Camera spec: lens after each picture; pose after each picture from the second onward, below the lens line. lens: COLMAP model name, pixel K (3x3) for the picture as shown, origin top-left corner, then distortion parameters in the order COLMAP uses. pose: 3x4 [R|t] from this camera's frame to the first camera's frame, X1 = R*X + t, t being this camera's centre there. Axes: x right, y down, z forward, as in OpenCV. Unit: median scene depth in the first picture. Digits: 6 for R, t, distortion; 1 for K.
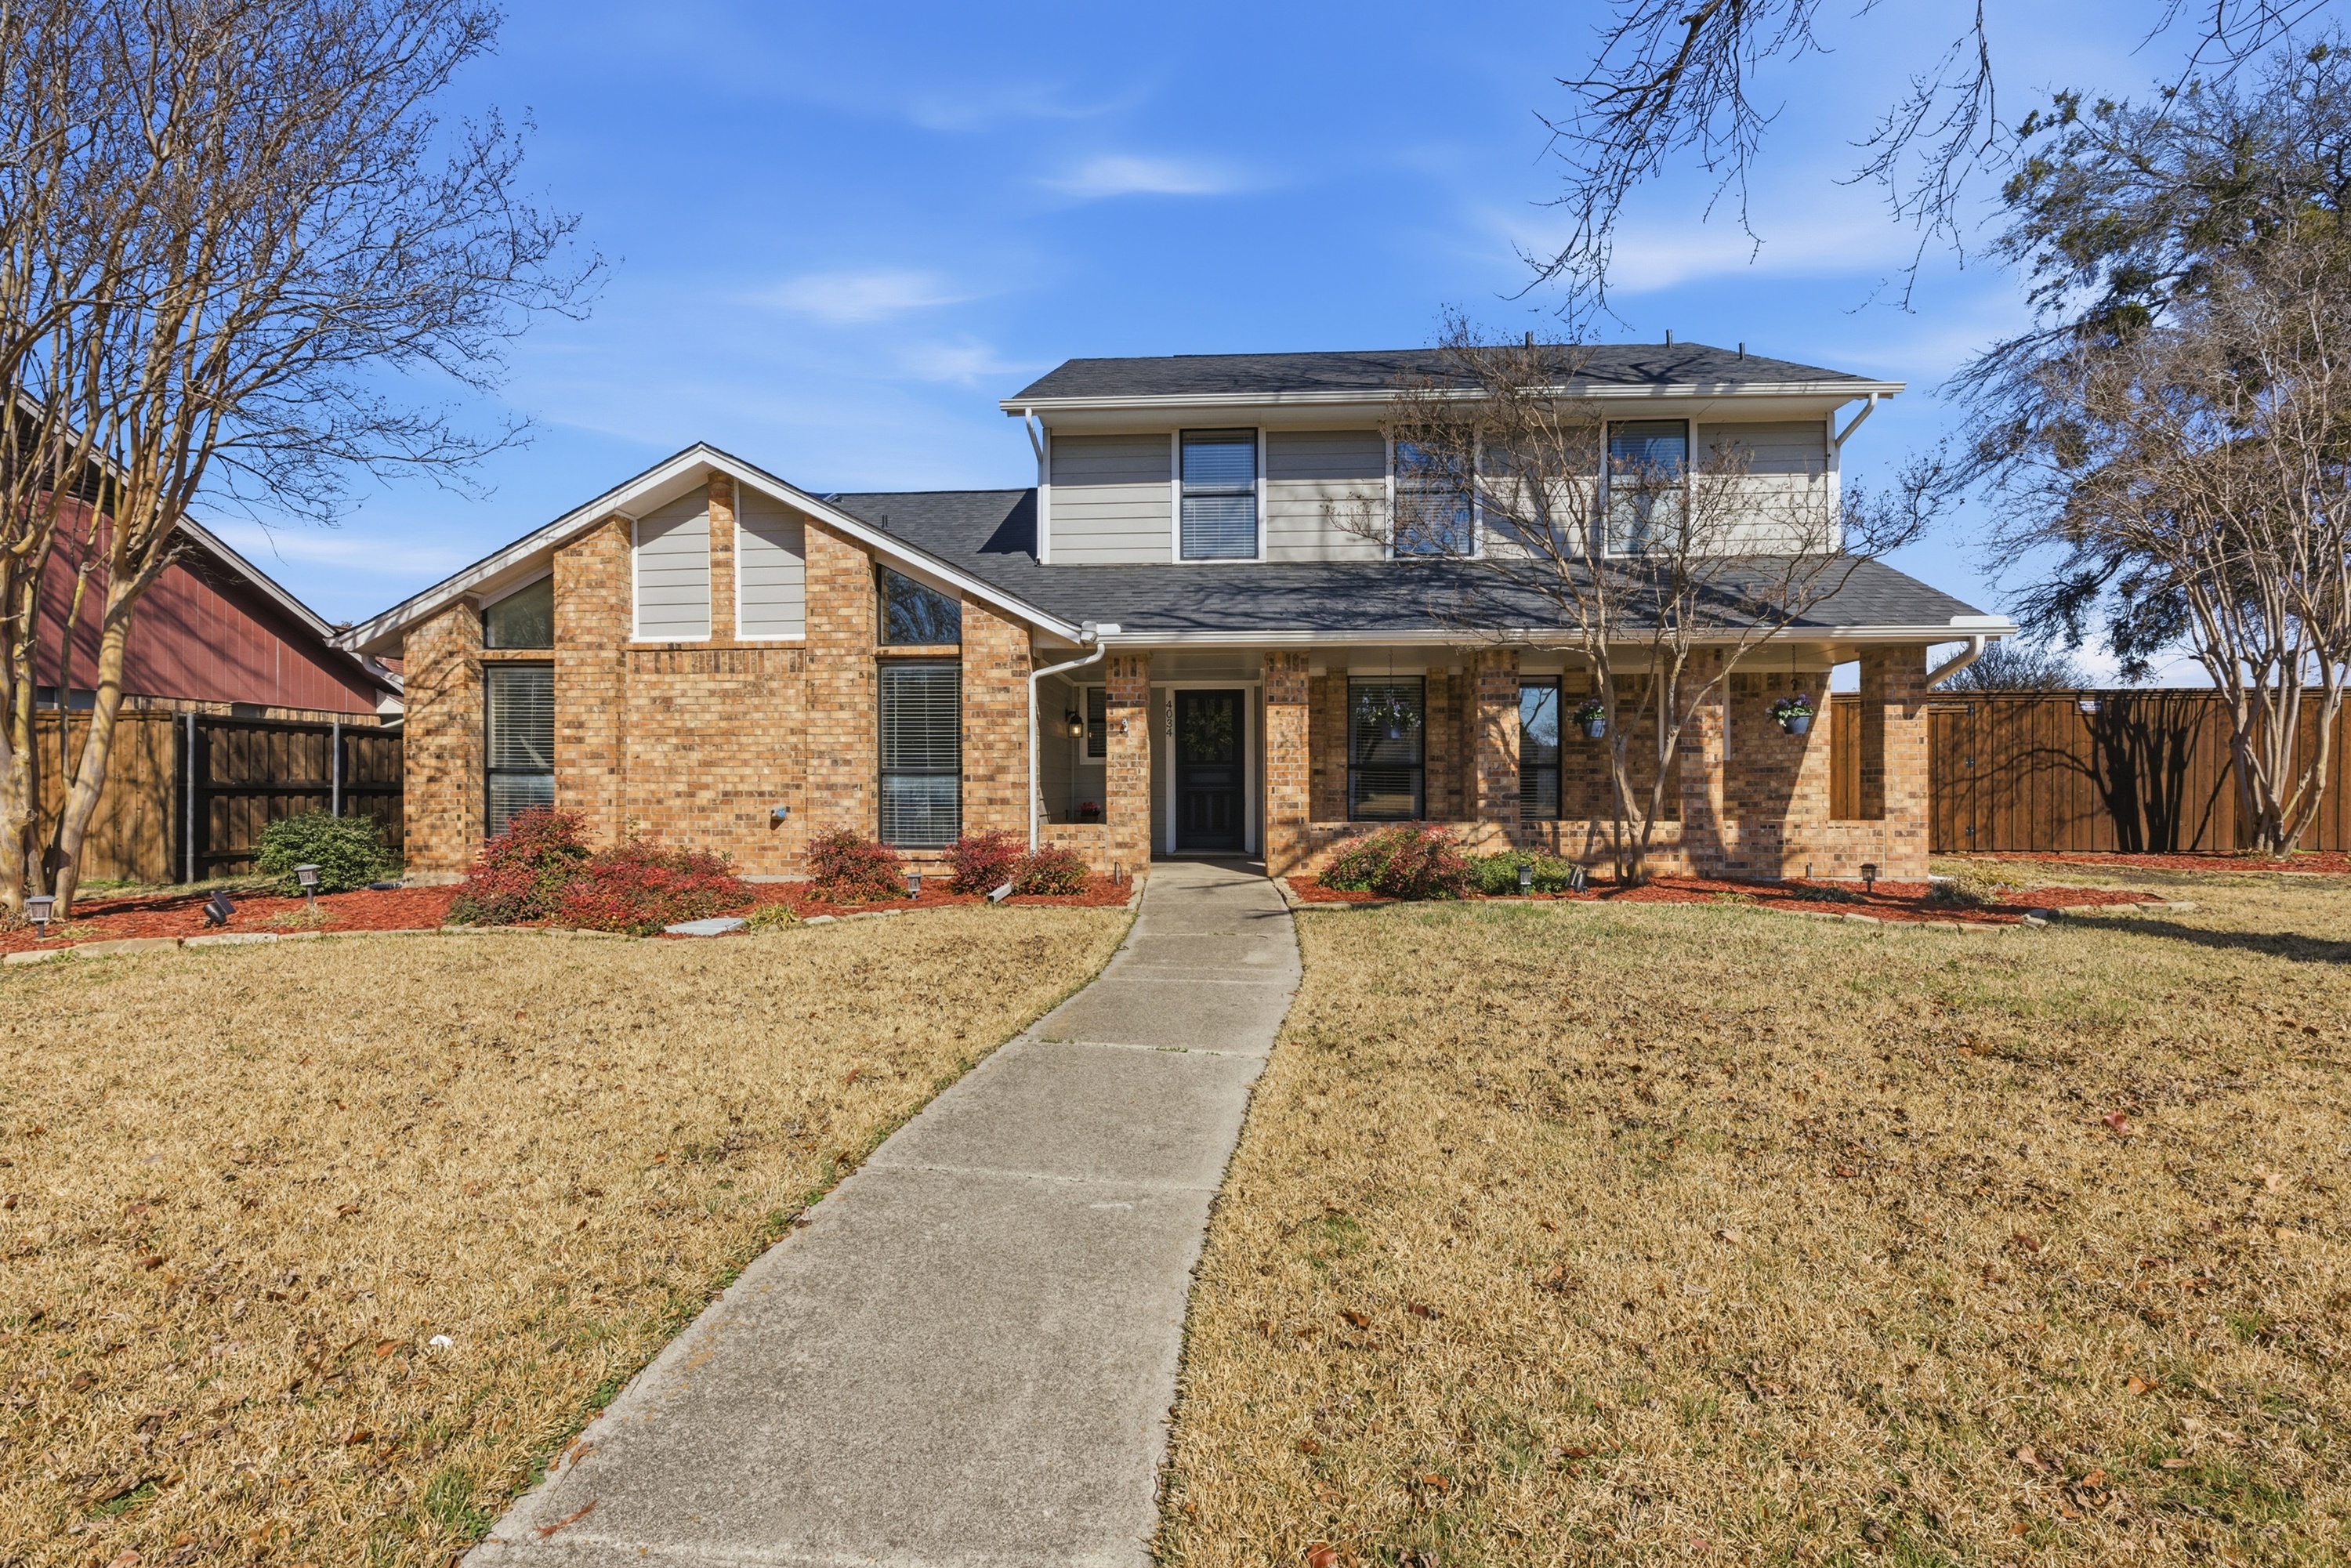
lens RADIAL K [[1070.4, 0, 1195.6], [0, 1070.4, 790.8], [0, 0, 1]] dist [-0.000896, 0.000387]
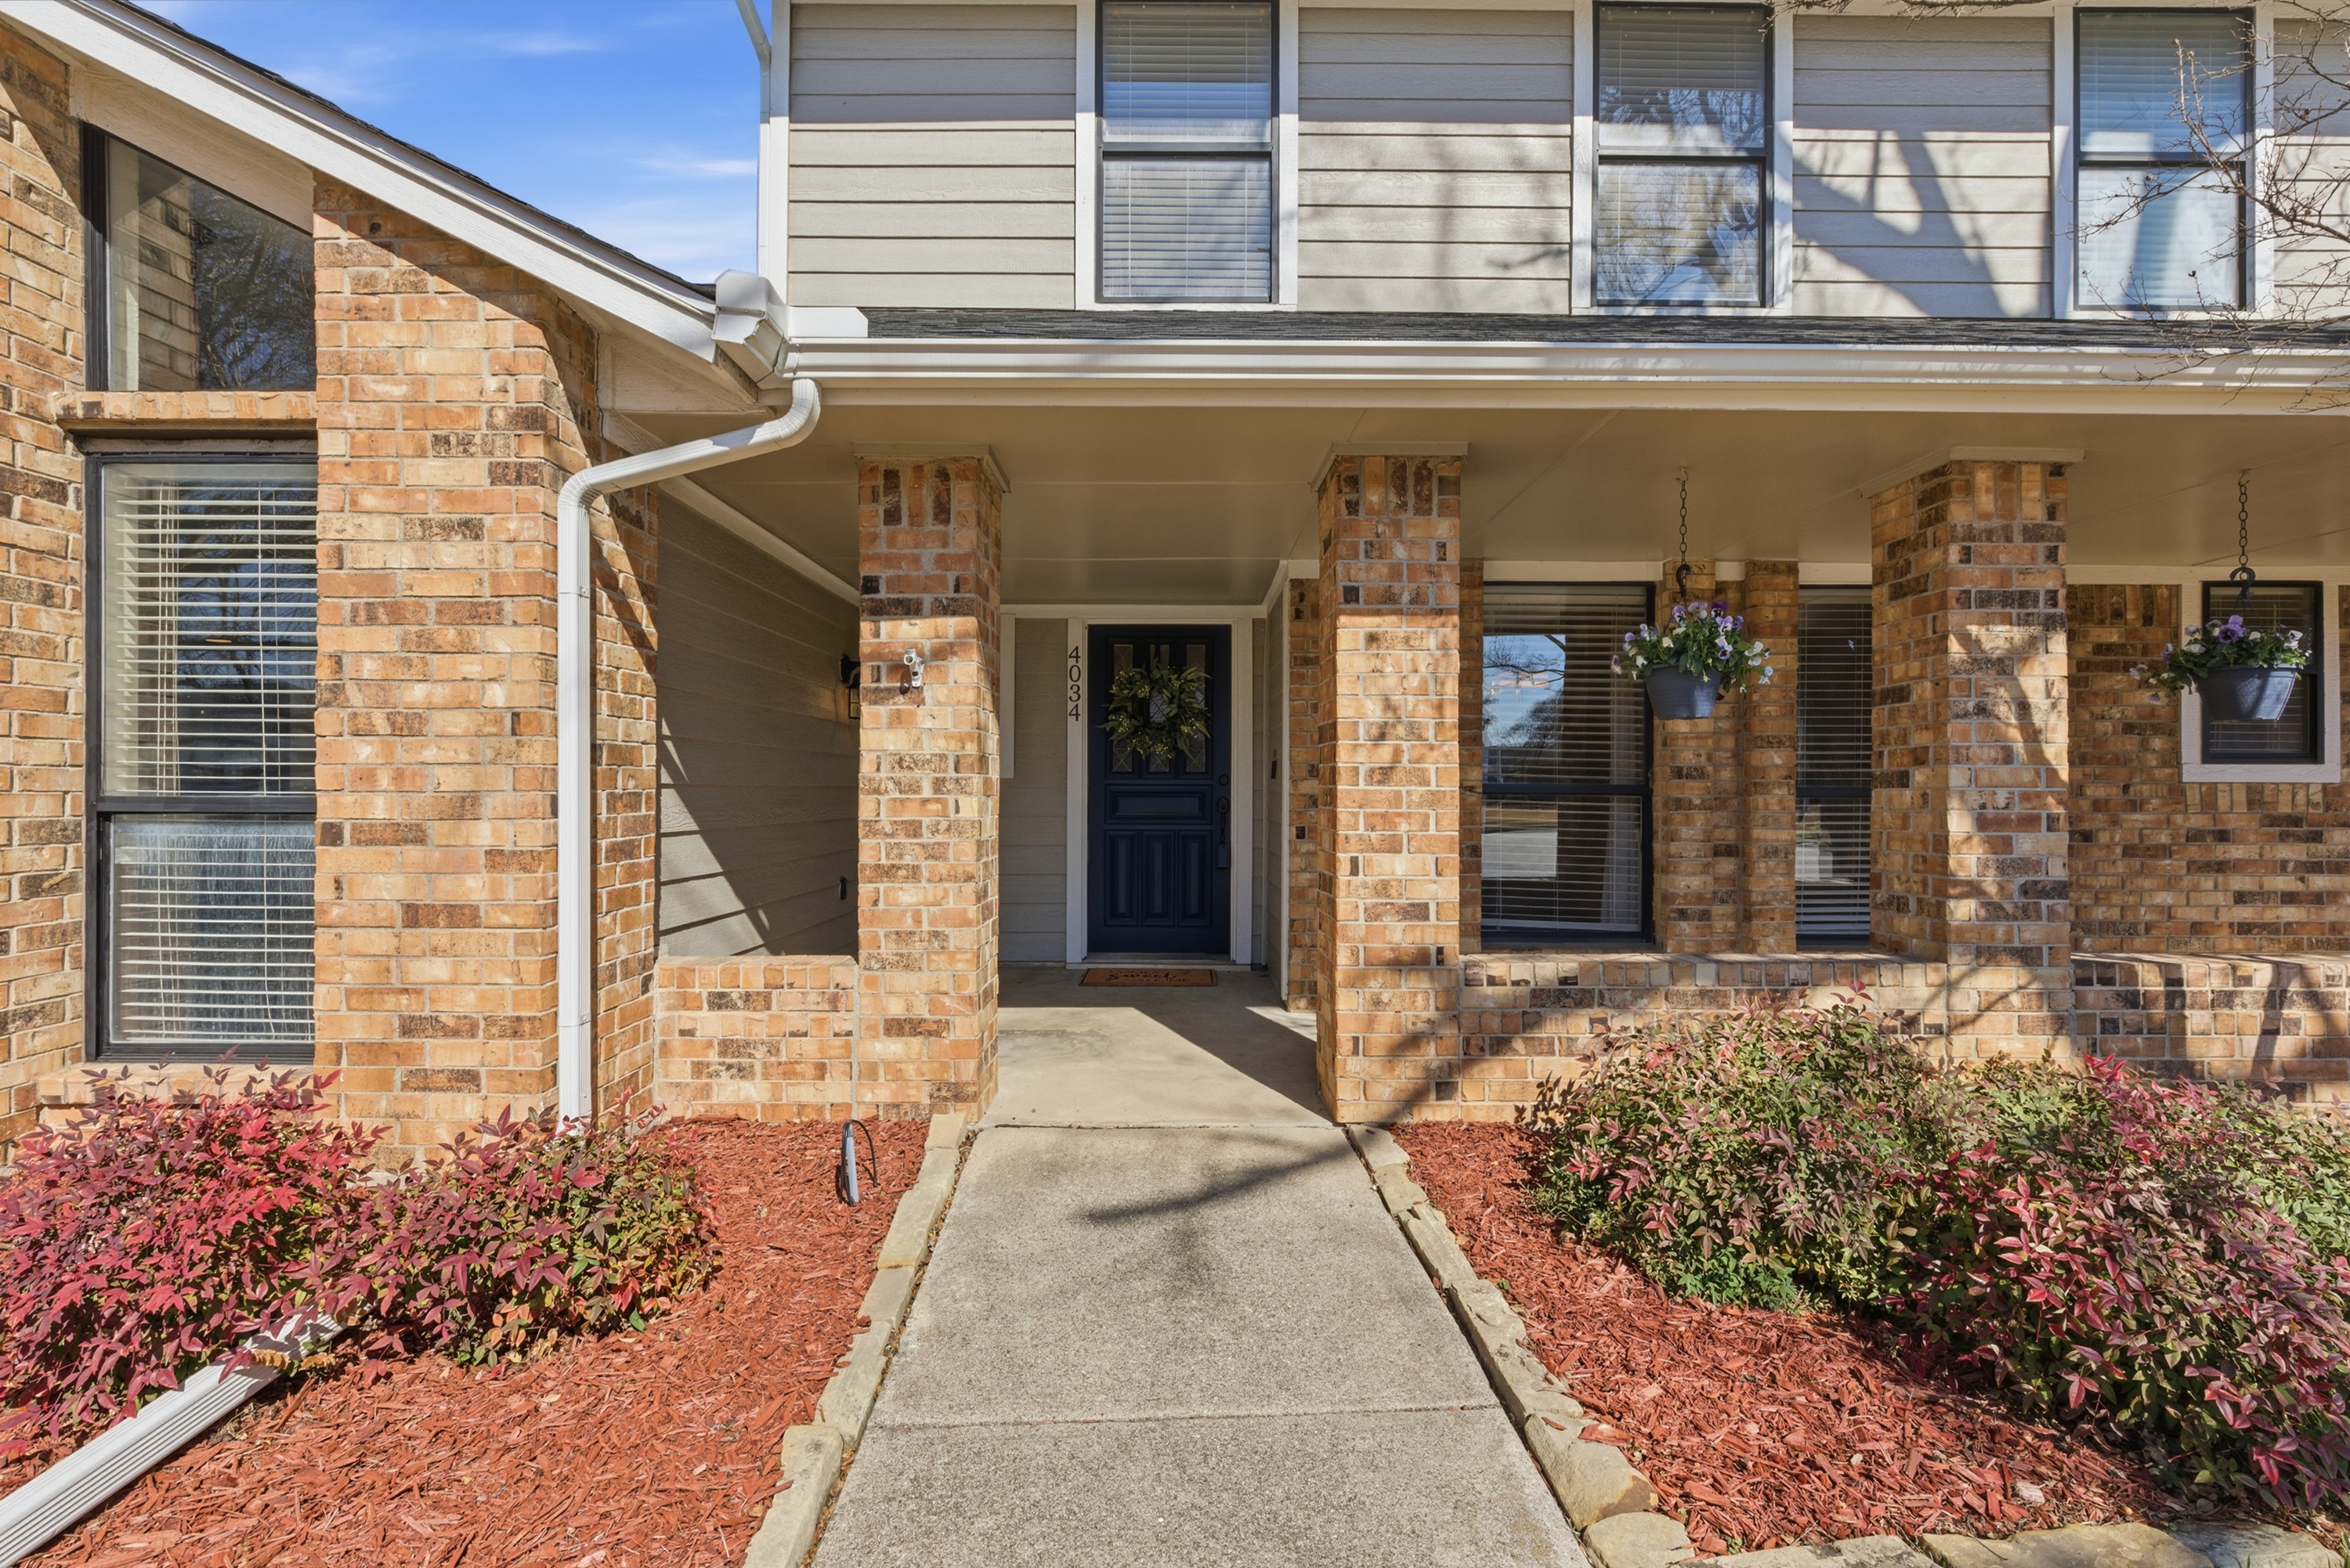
lens RADIAL K [[1069.9, 0, 1195.9], [0, 1069.9, 790.9], [0, 0, 1]] dist [-0.000896, 0.000387]
pose [[0.998354, 0.006646, 0.056962, 0.002731], [-0.006130, 0.999939, -0.009223, -0.021240], [-0.057019, 0.008858, 0.998334, 0.673894]]
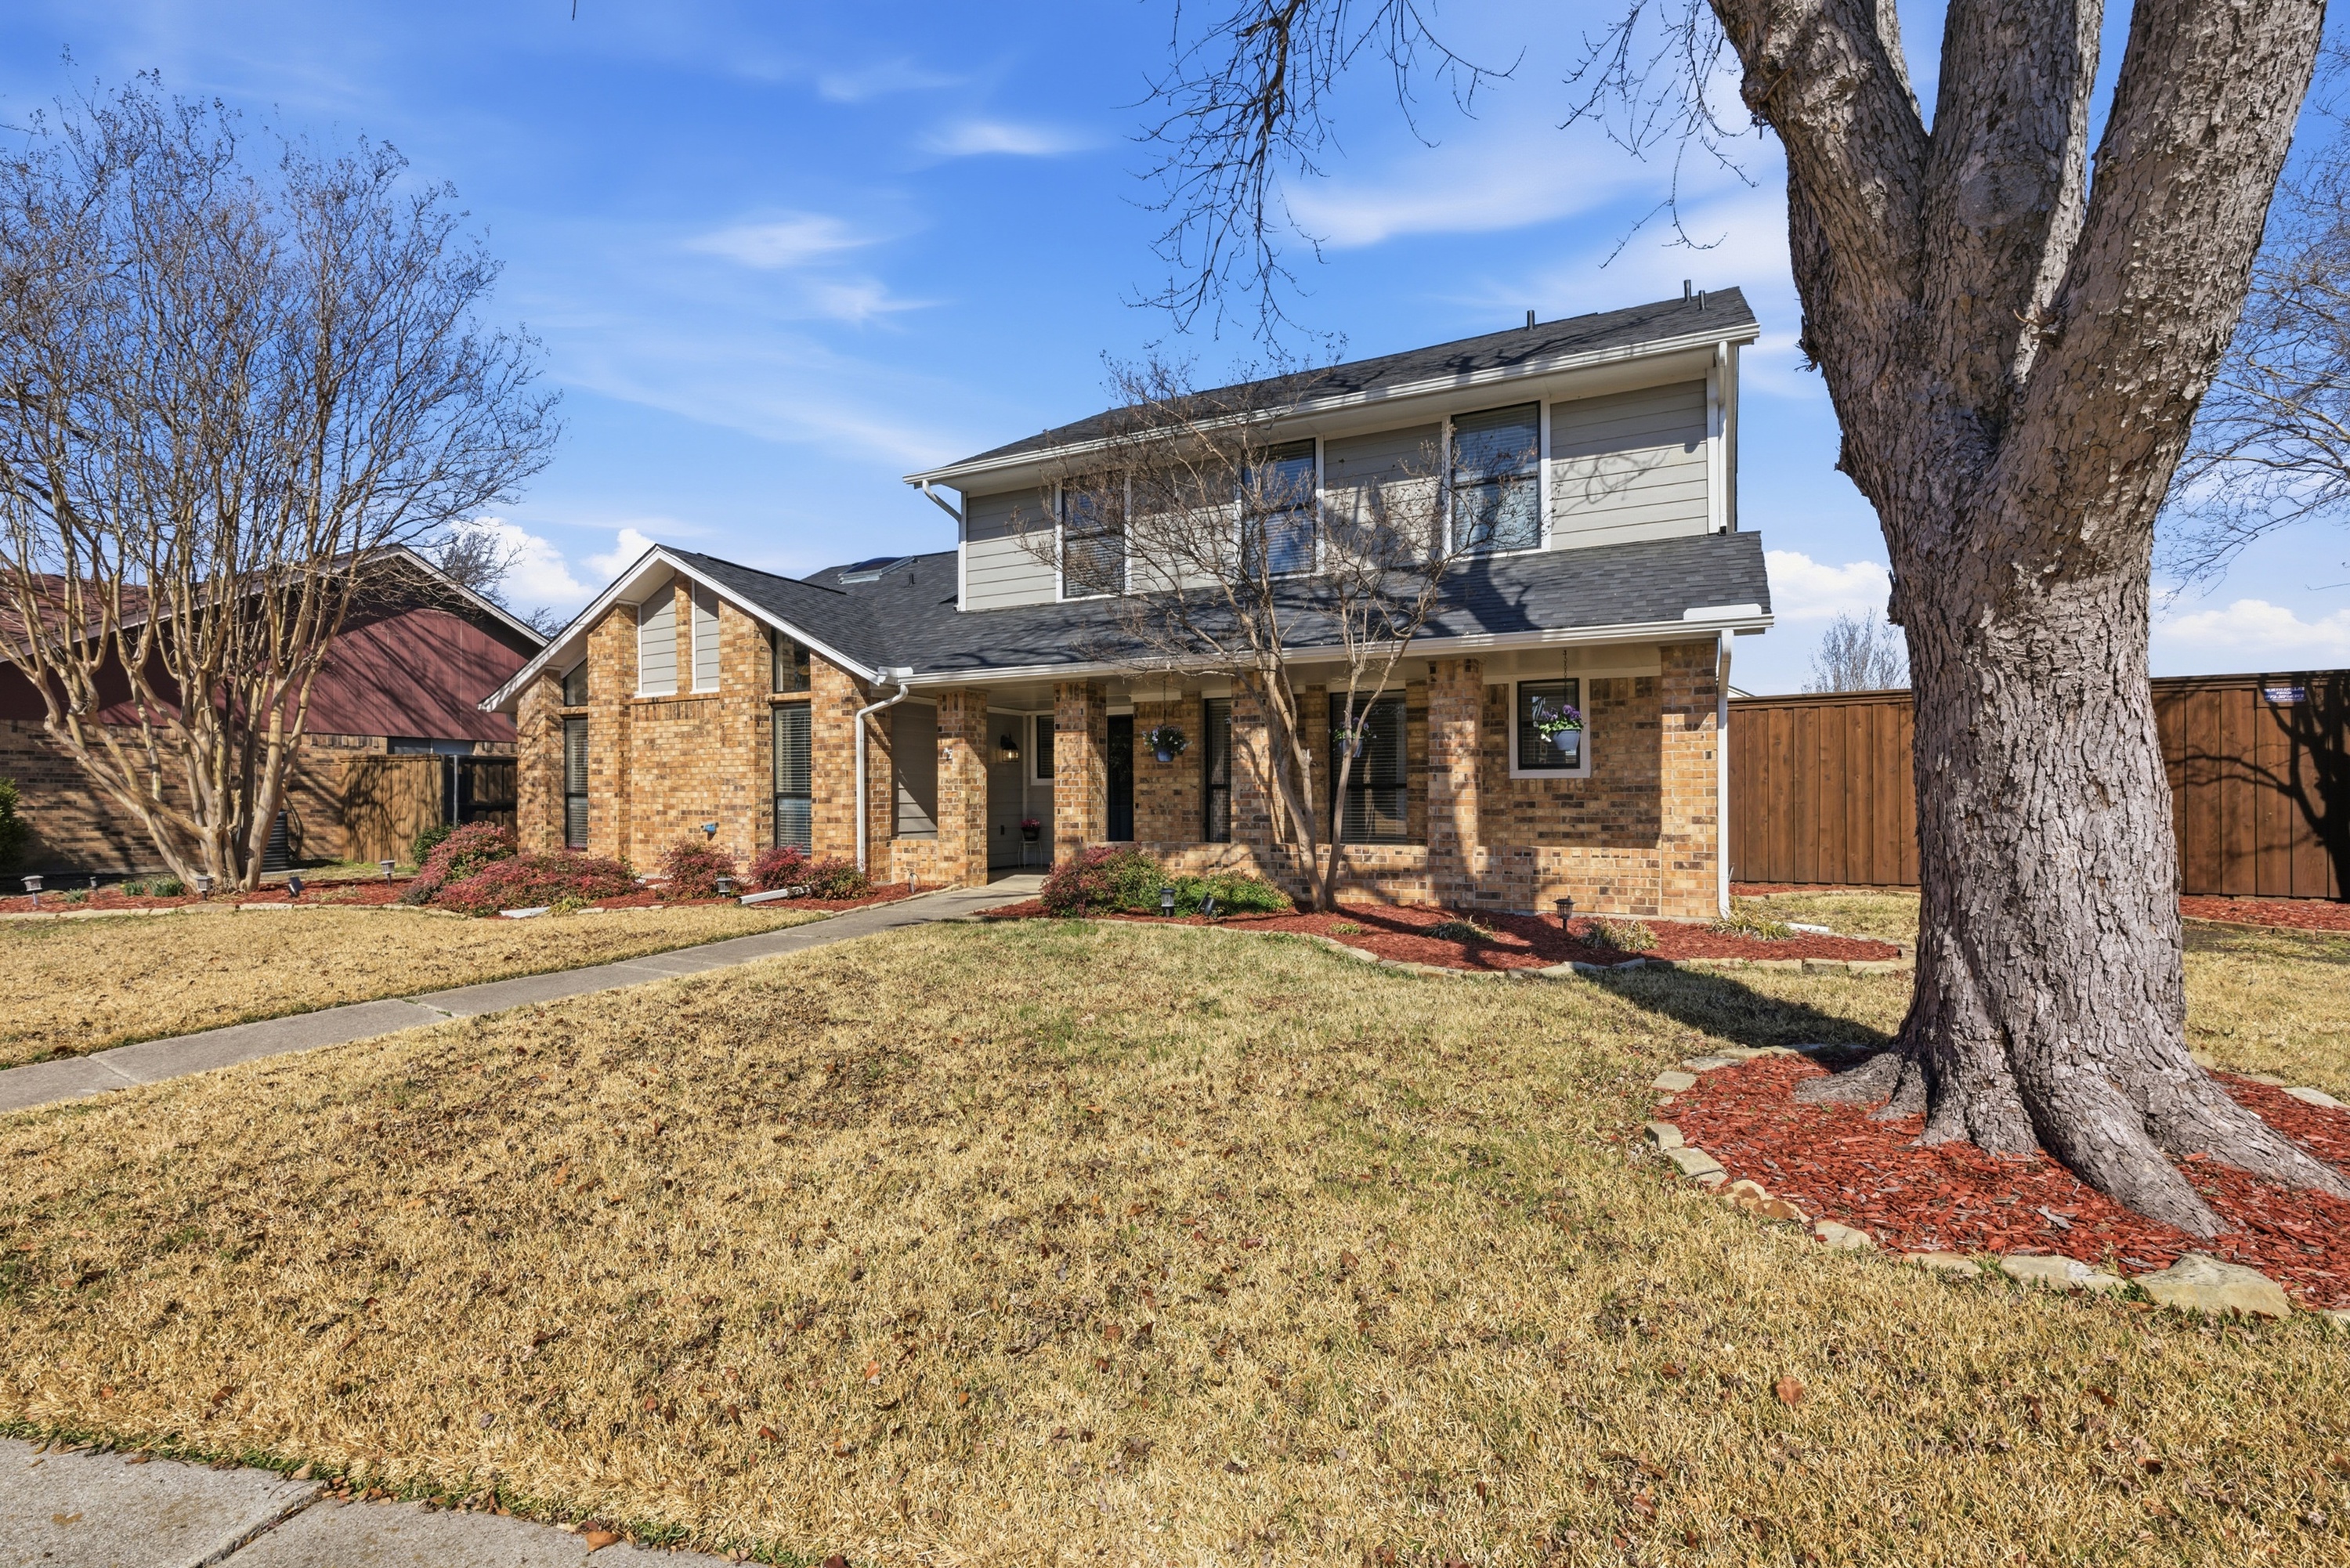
lens RADIAL K [[1069.9, 0, 1179.1], [0, 1069.9, 789.4], [0, 0, 1]] dist [-0.000896, 0.000387]
pose [[0.913624, -0.004538, -0.406535, 0.629348], [-0.000470, 0.999925, -0.012219, -0.009502], [0.406560, 0.011354, 0.913554, 0.063316]]
